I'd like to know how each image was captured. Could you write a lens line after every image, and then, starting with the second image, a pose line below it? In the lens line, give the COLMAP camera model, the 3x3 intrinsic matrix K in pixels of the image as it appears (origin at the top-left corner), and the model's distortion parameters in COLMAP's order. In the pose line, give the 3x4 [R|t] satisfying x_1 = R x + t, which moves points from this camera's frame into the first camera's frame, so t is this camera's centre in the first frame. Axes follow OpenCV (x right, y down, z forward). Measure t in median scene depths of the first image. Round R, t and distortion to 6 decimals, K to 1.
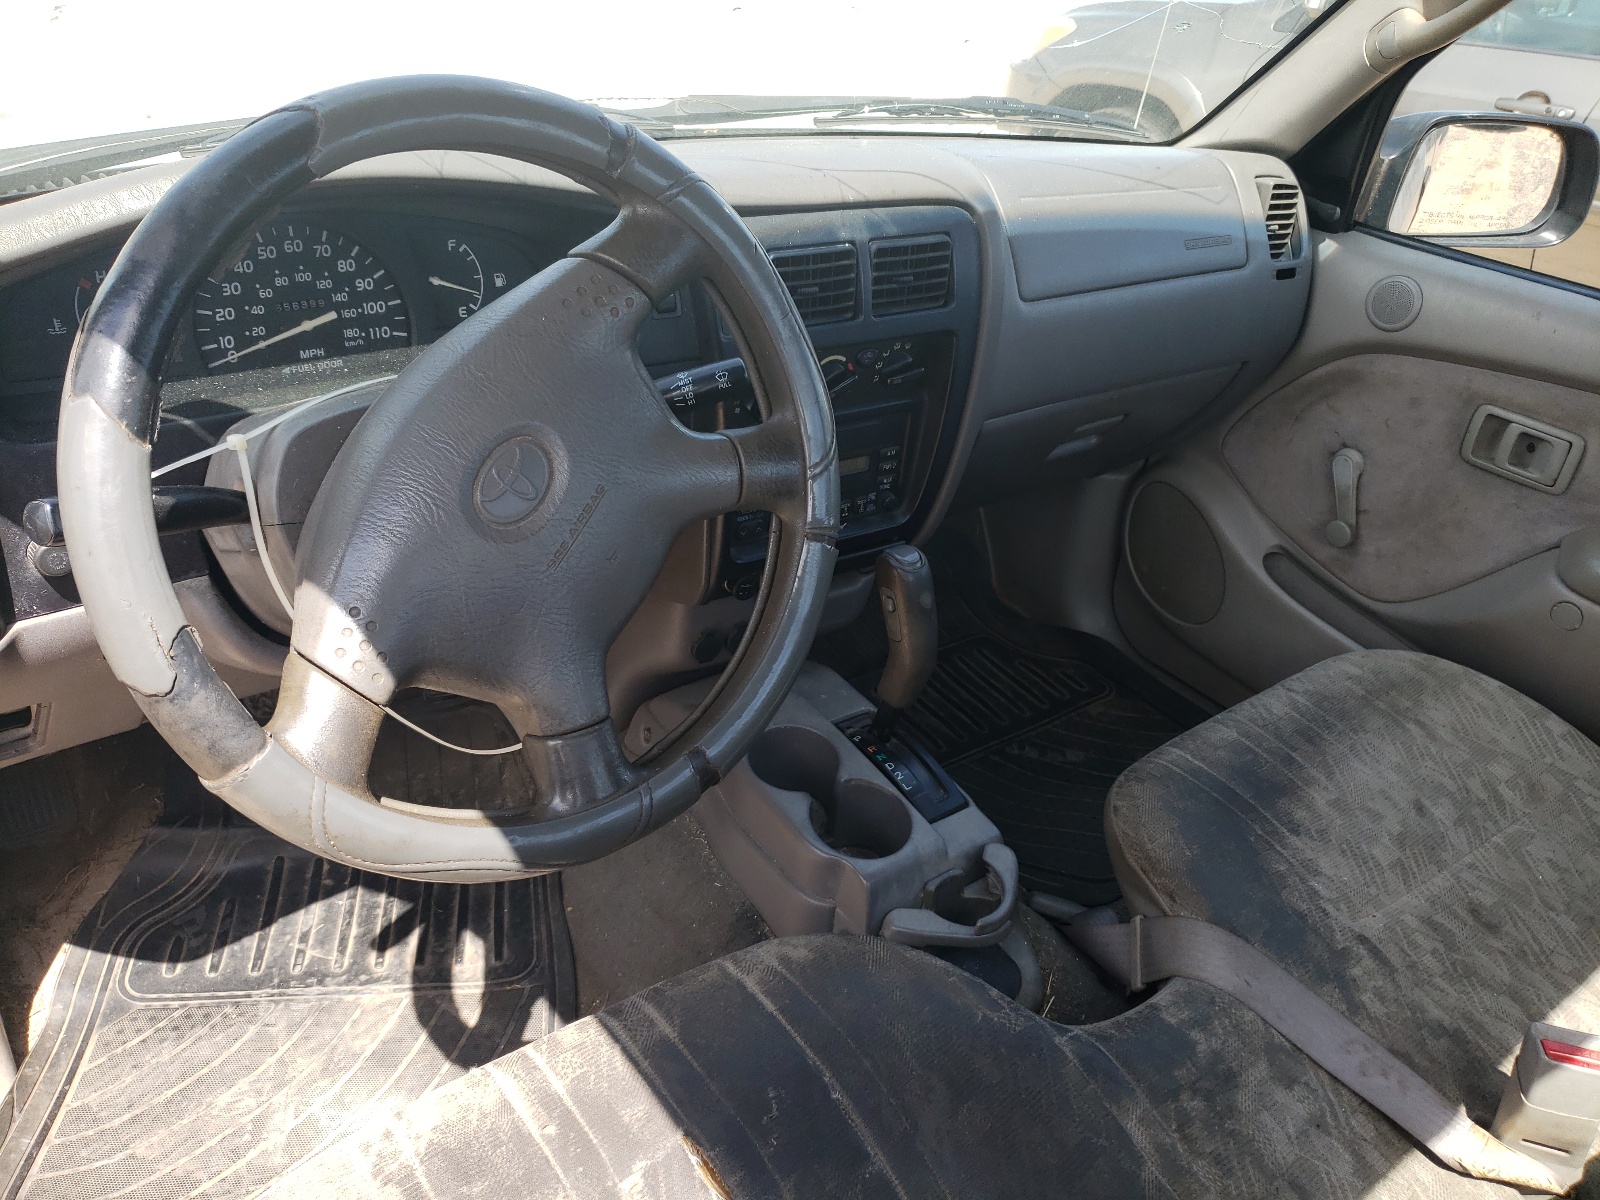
lens RADIAL K [[1245.0, 0, 810.6], [0, 1245.0, 595.3], [0, 0, 1]] dist [-0.005749, -0.023197]
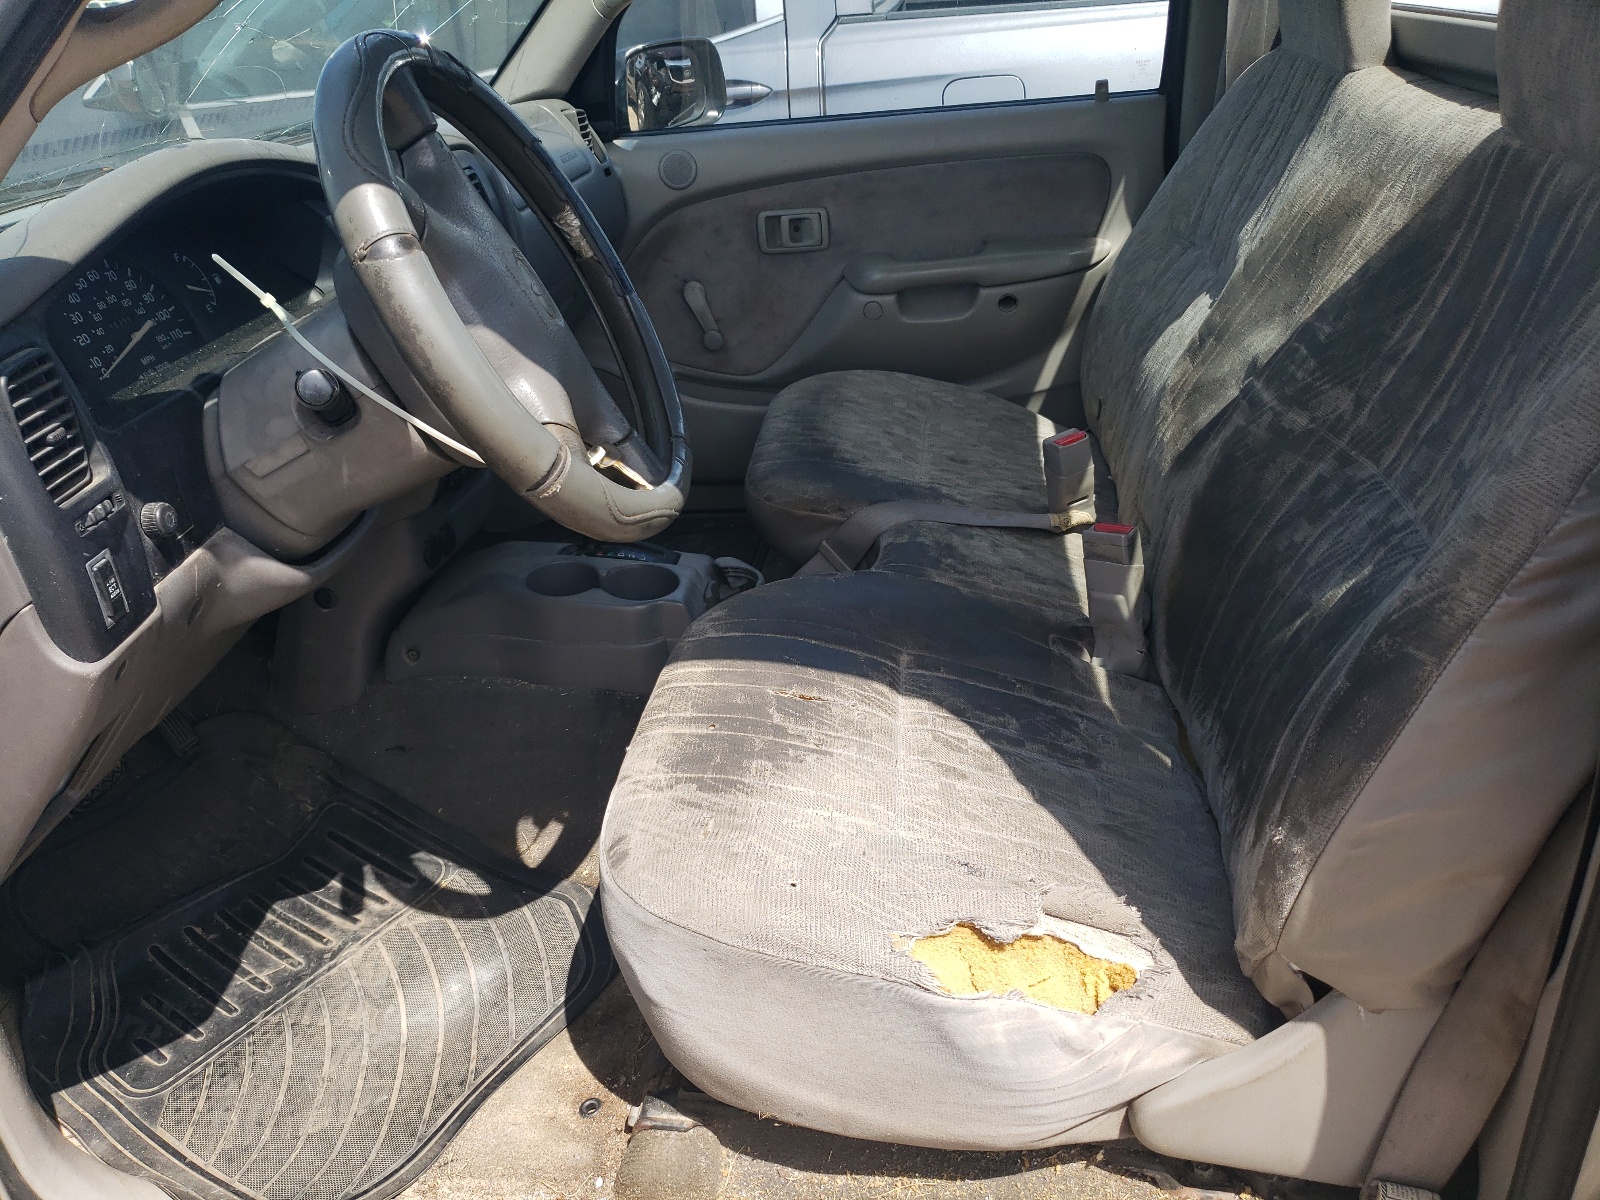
lens RADIAL K [[1245.0, 0, 795.9], [0, 1245.0, 602.5], [0, 0, 1]] dist [-0.005749, -0.023197]
pose [[0.675637, -0.452682, 0.581888, -0.757935], [0.485087, 0.867328, 0.111502, 0.158822], [-0.555163, 0.206931, 0.805589, -0.199088]]
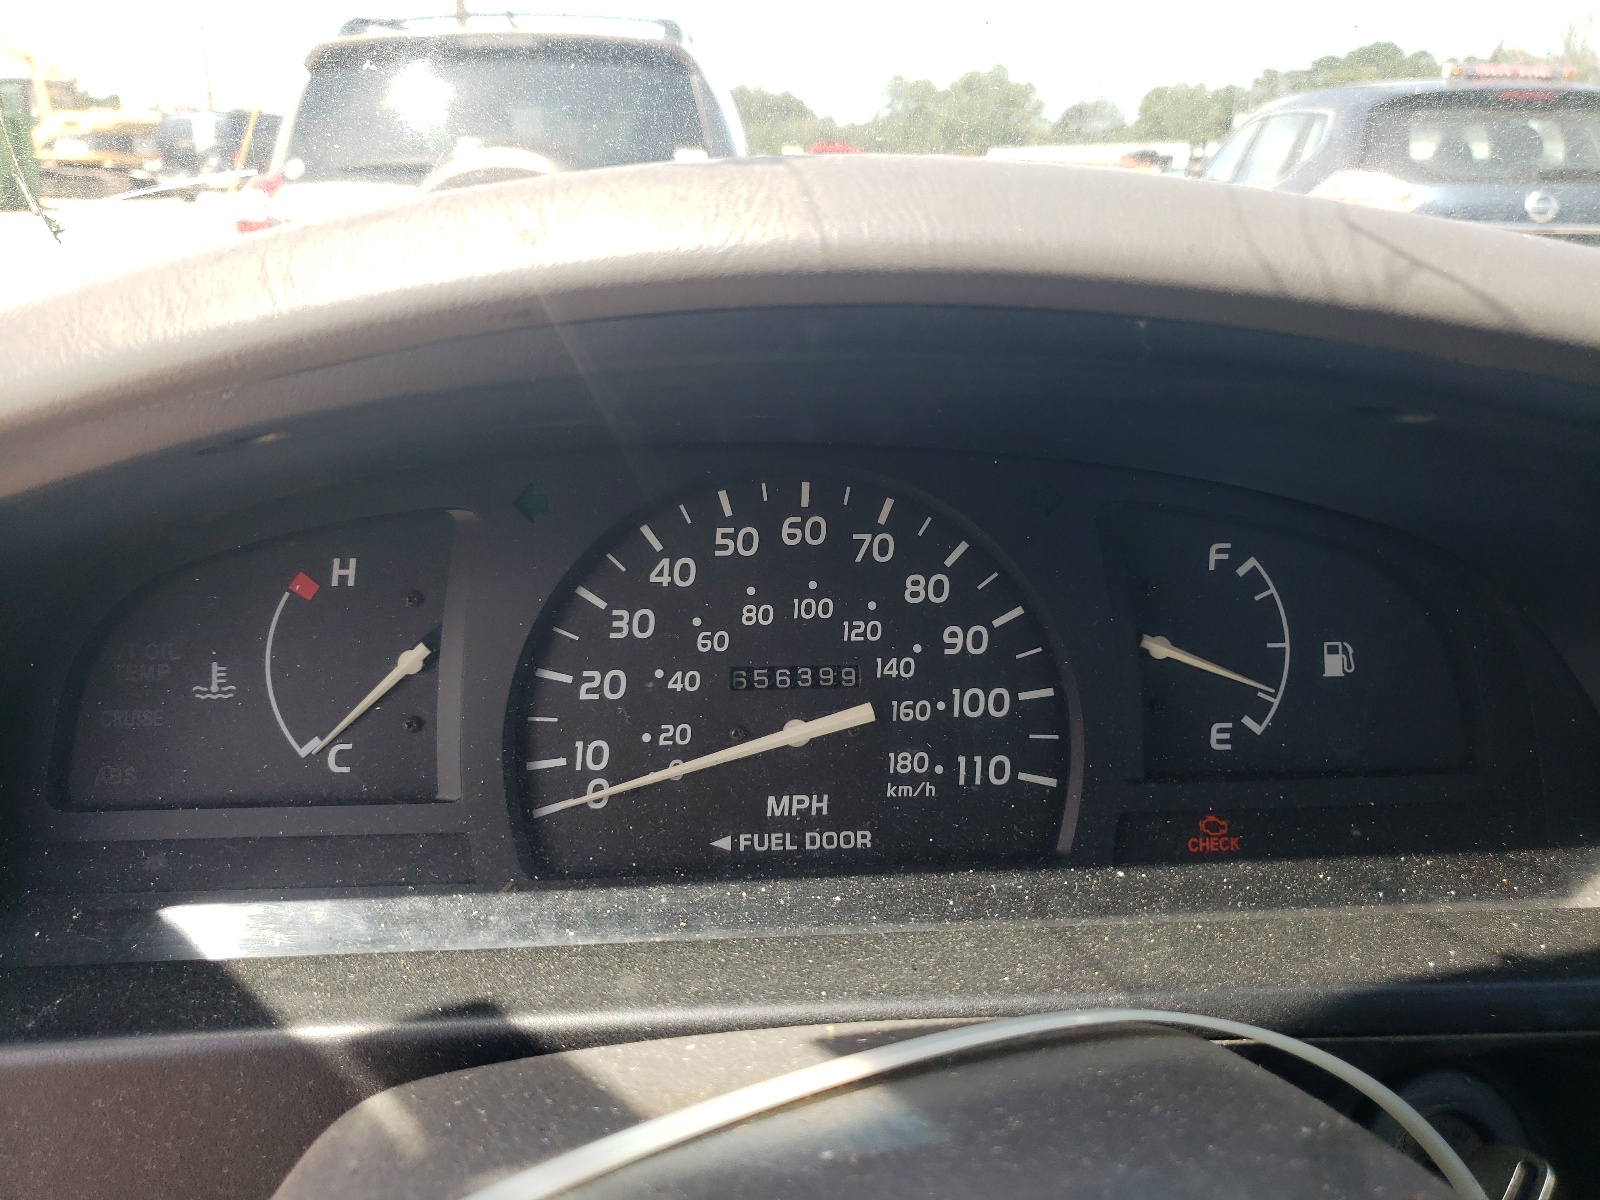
lens RADIAL K [[1245.0, 0, 799.3], [0, 1245.0, 597.6], [0, 0, 1]] dist [-0.005749, -0.023197]
pose [[0.819034, 0.067219, -0.569794, -0.189052], [-0.213403, 0.957552, -0.193788, -0.180923], [0.532581, 0.280315, 0.798612, 0.677160]]
